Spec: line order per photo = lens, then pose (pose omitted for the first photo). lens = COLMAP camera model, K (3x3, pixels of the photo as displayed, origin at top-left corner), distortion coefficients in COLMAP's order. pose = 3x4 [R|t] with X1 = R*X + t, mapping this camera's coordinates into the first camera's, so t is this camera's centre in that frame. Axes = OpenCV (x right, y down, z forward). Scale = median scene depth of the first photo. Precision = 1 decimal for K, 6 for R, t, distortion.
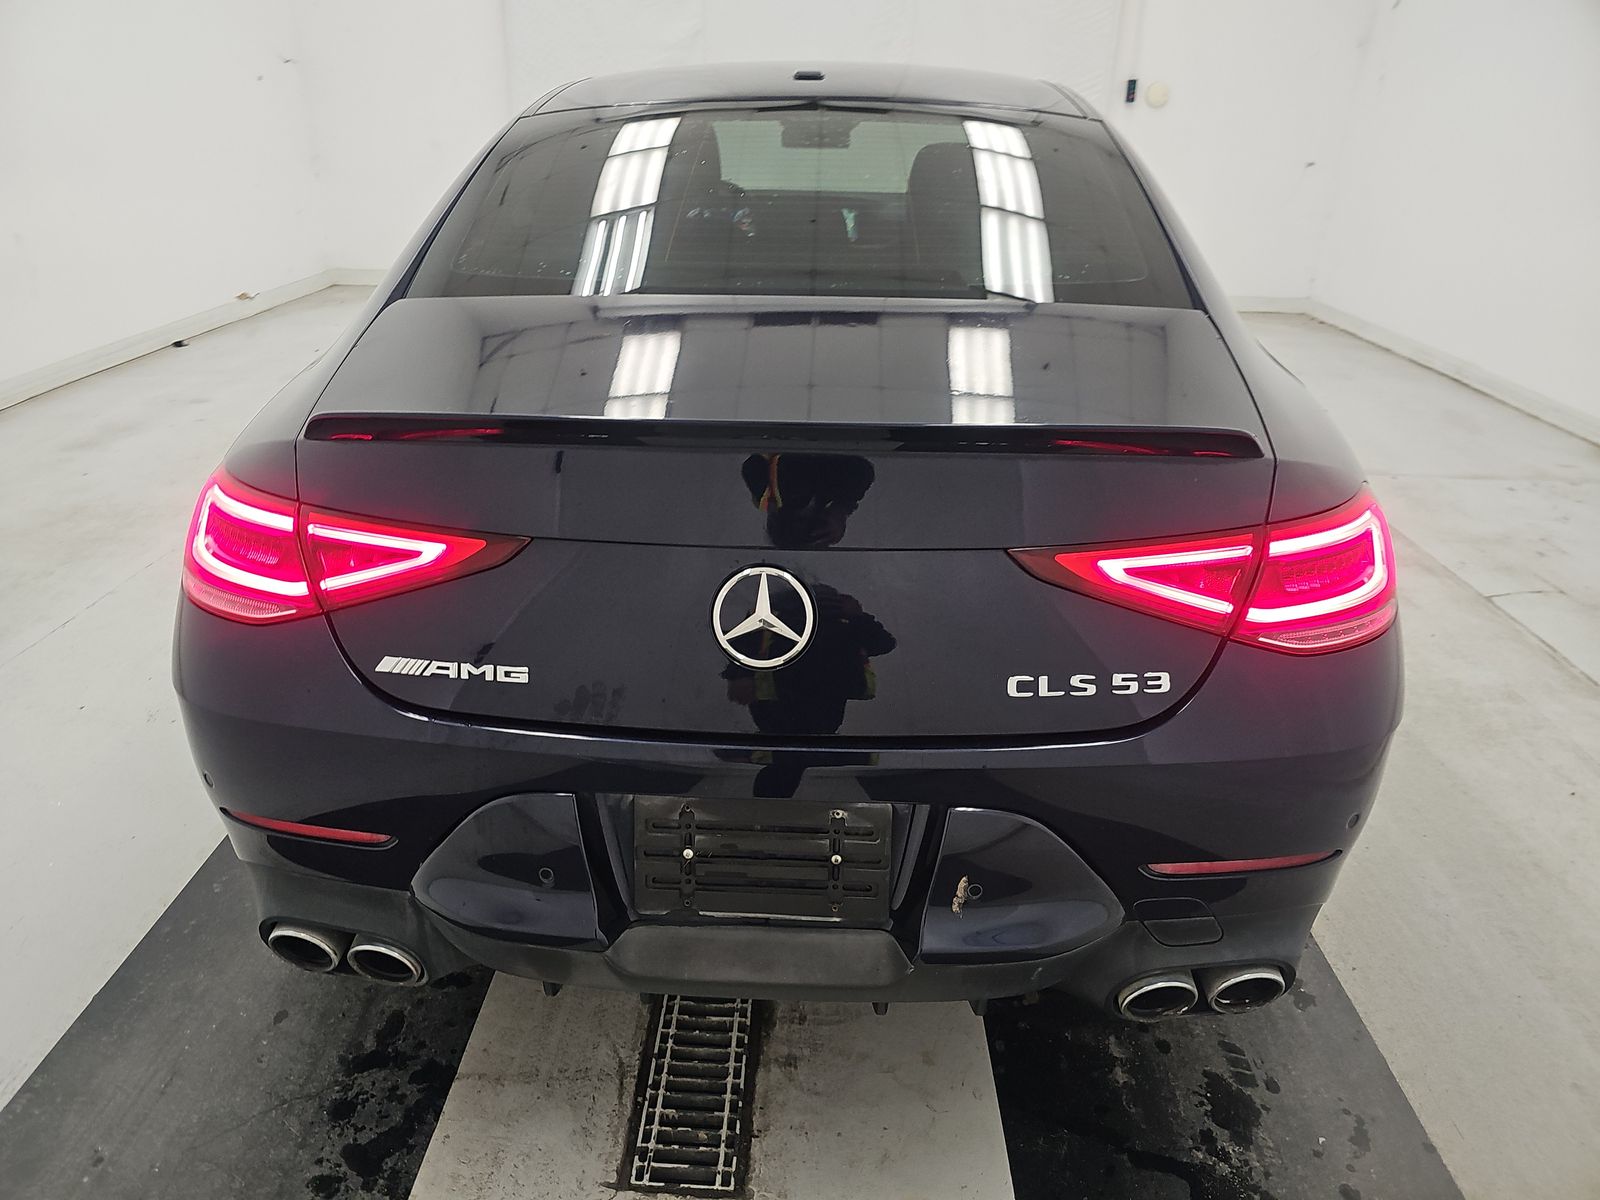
lens RADIAL K [[1006.6, 0, 786.4], [0, 1006.6, 571.2], [0, 0, 1]] dist [0.061258, -0.058102]
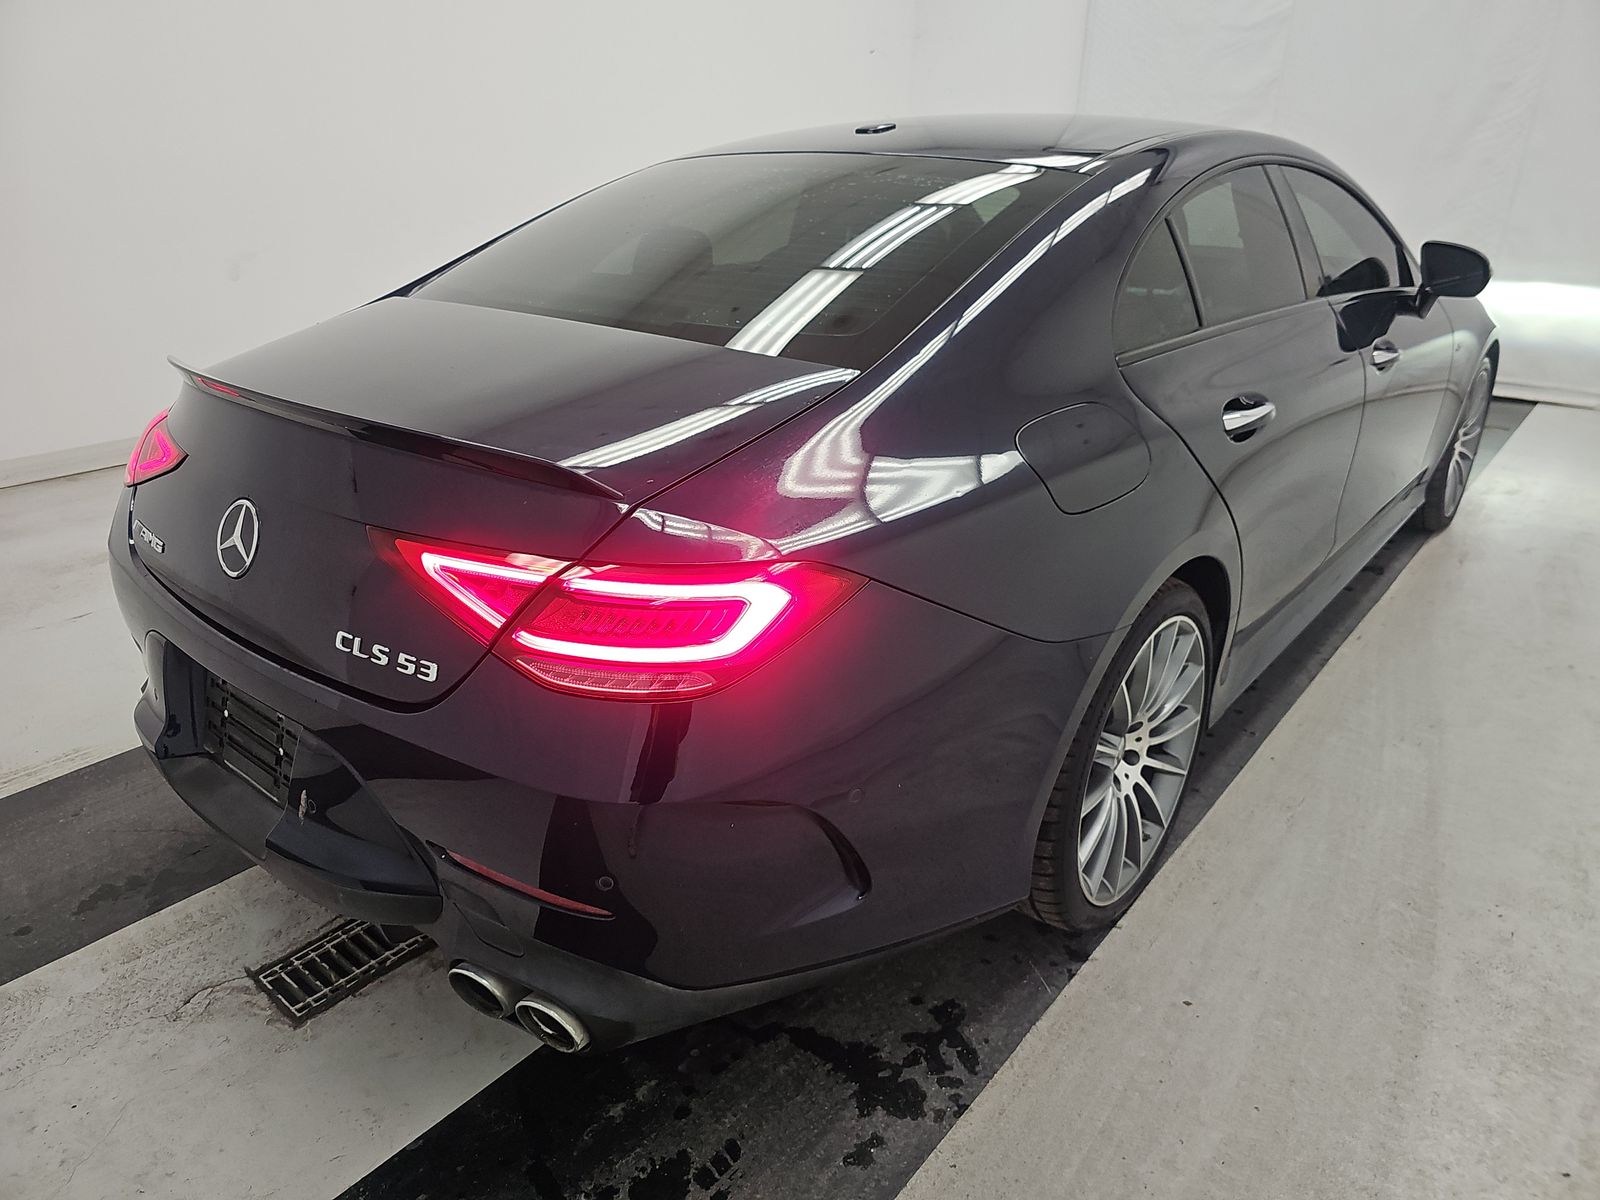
lens RADIAL K [[1027.6, 0, 841.6], [0, 1027.6, 558.2], [0, 0, 1]] dist [0.058985, -0.052418]
pose [[0.816795, 0.209905, -0.537388, 1.048116], [-0.239754, 0.970722, 0.014757, -0.106533], [0.524751, 0.116788, 0.843206, 0.219287]]
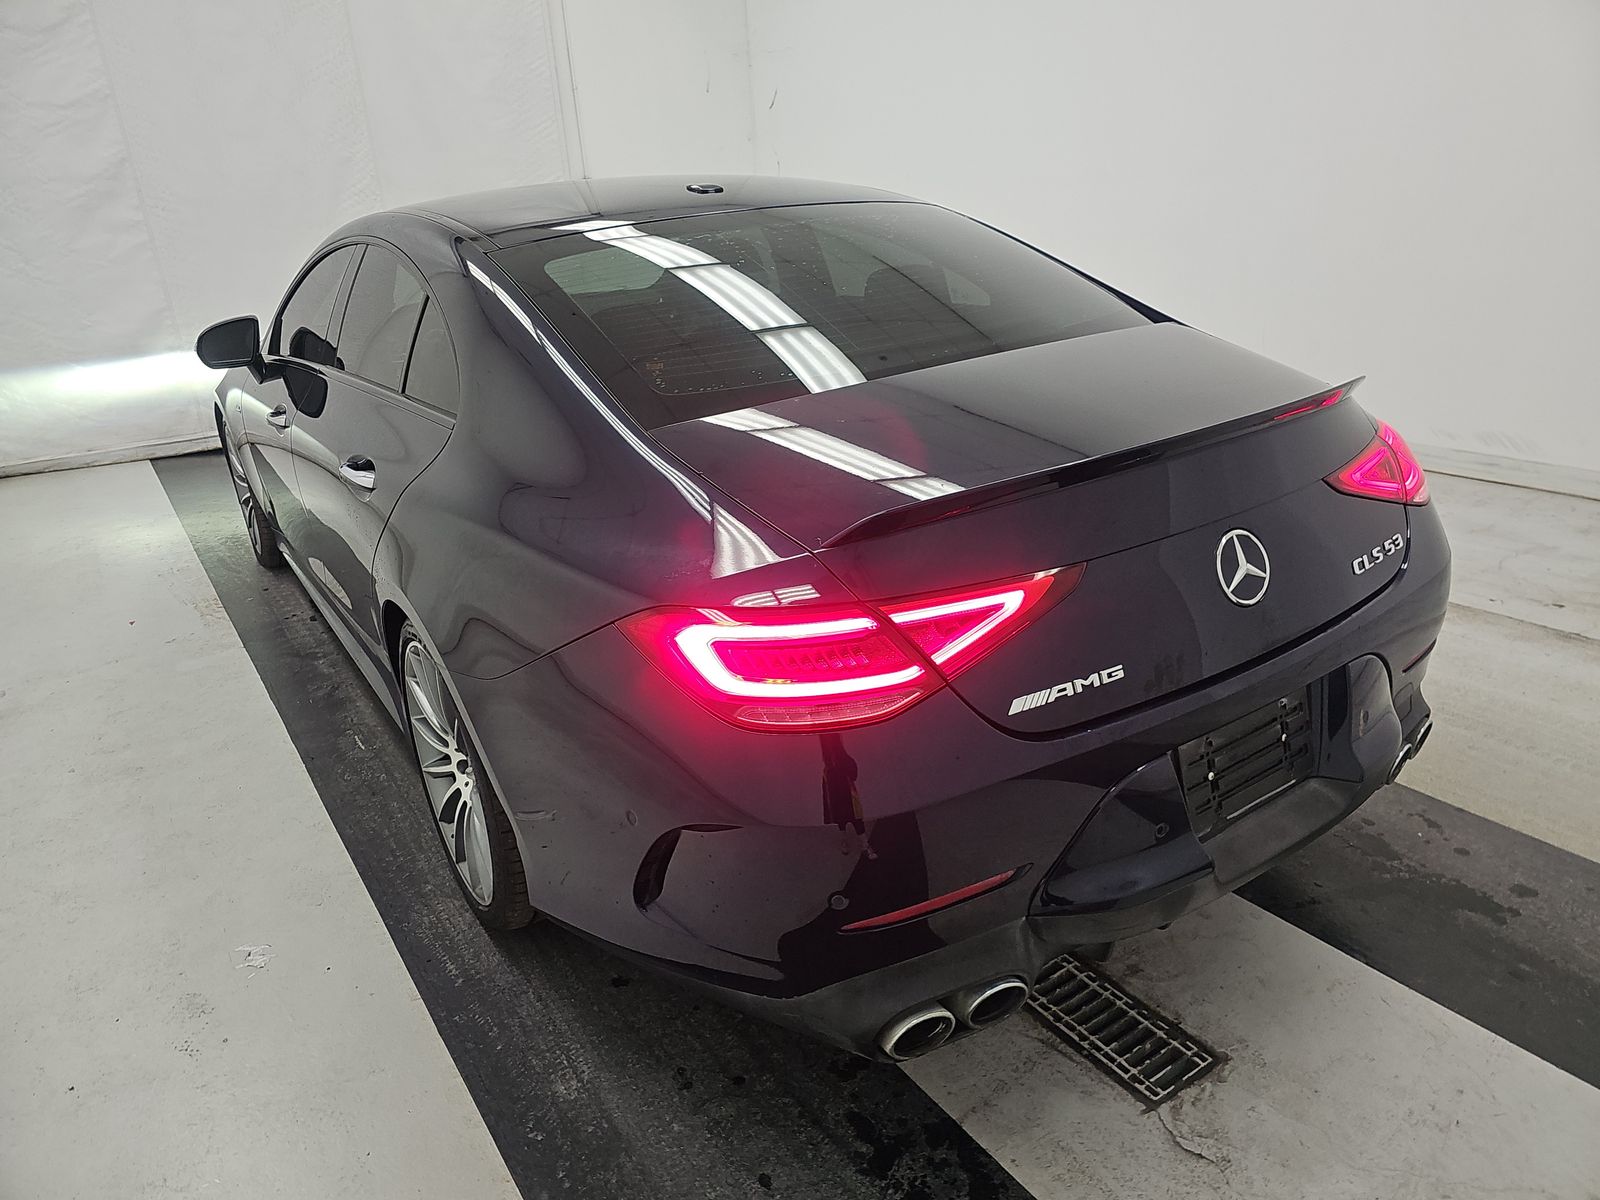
lens RADIAL K [[1006.6, 0, 786.4], [0, 1006.6, 571.2], [0, 0, 1]] dist [0.061258, -0.058102]
pose [[0.815951, -0.270466, 0.510953, -0.932899], [0.309069, 0.950989, 0.009835, -0.115314], [-0.488570, 0.149894, 0.859553, 0.116974]]
